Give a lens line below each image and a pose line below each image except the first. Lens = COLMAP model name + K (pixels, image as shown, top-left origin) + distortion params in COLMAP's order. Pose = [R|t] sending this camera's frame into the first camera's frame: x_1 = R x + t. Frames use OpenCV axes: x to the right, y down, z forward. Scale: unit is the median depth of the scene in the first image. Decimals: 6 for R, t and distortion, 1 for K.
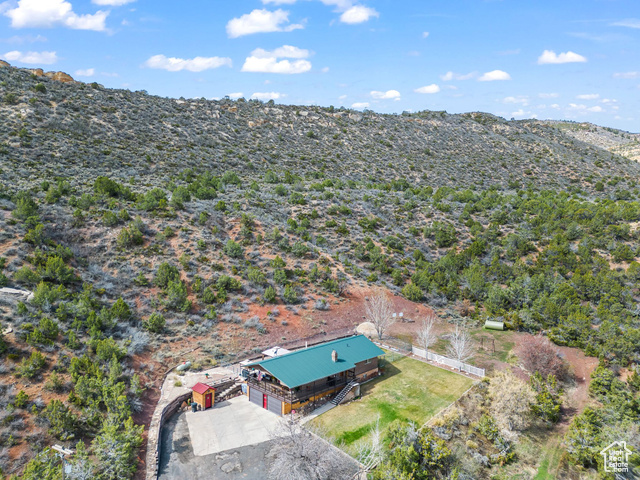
lens RADIAL K [[446.0, 0, 320.0], [0, 446.0, 240.0], [0, 0, 1]] dist [0.068003, -0.057384]
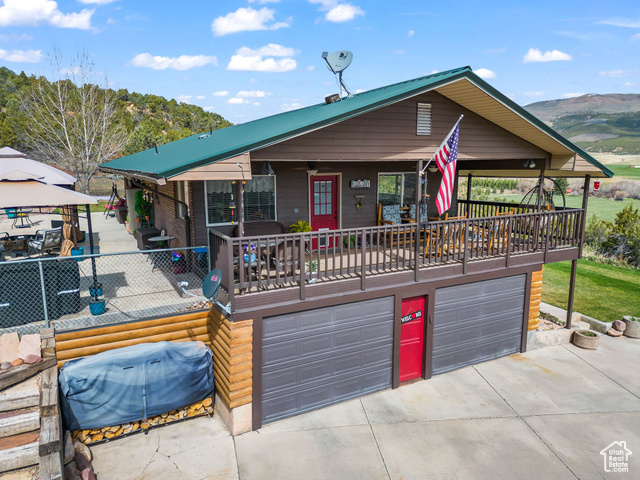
lens RADIAL K [[446.0, 0, 320.0], [0, 446.0, 240.0], [0, 0, 1]] dist [0.068003, -0.057384]
pose [[0.277610, -0.164724, 0.946466, -0.151931], [0.047437, 0.986339, 0.157750, 0.162194], [-0.959522, 0.001105, 0.281632, 0.539547]]
